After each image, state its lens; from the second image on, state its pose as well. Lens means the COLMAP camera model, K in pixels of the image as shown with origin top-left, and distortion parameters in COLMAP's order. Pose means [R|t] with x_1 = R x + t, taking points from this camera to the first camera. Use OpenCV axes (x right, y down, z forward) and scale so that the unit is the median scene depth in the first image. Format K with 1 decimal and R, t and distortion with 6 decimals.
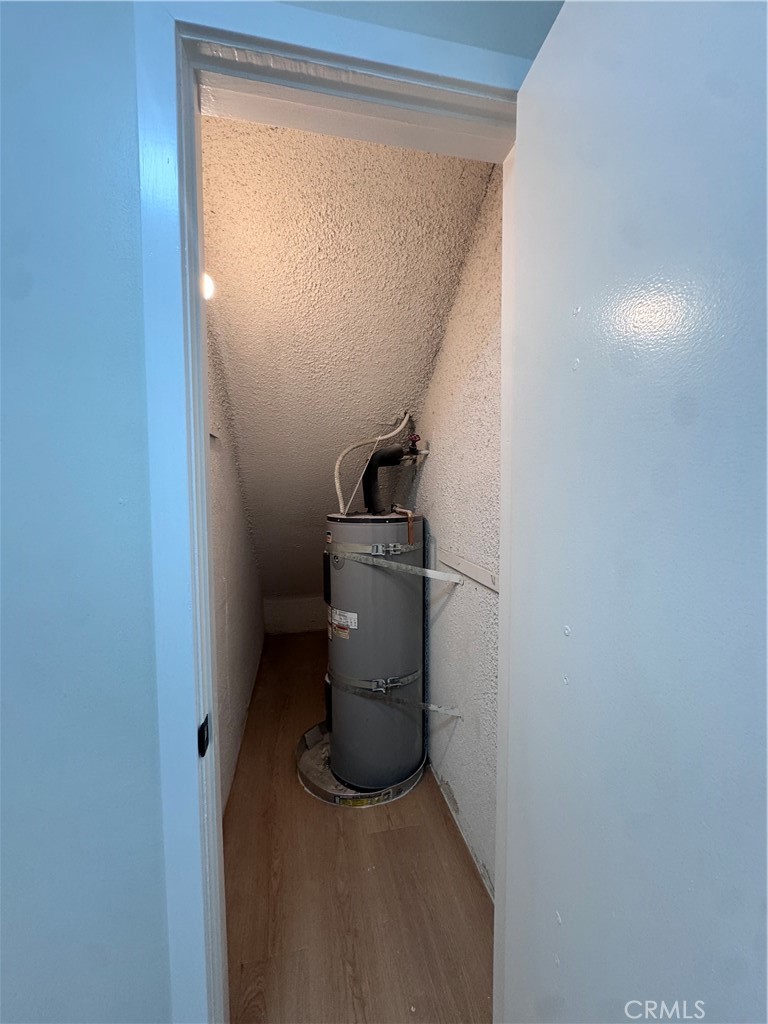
lens RADIAL K [[408.1, 0, 382.8], [0, 408.1, 511.8], [0, 0, 1]] dist [-0.003691, 0.000262]
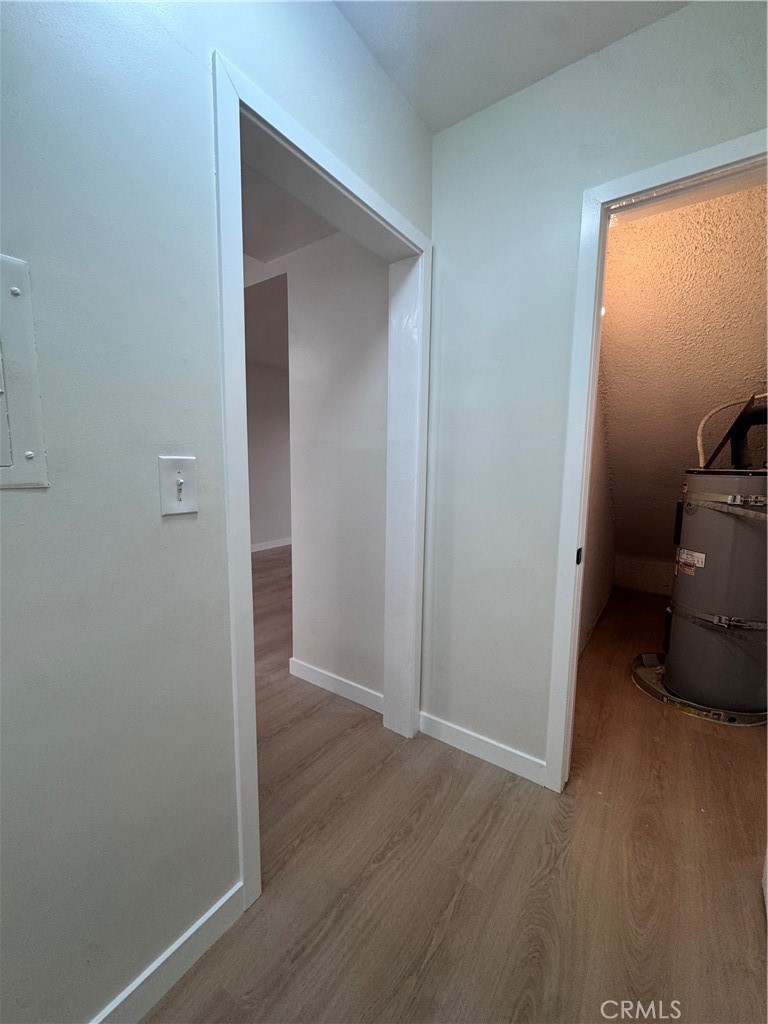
lens RADIAL K [[409.3, 0, 385.7], [0, 409.3, 510.3], [0, 0, 1]] dist [0.000408, -0.000065]
pose [[0.684297, 0.101520, -0.722102, 0.140693], [-0.062205, 0.994779, 0.080908, 0.089798], [0.726545, -0.010447, 0.687040, -0.437363]]
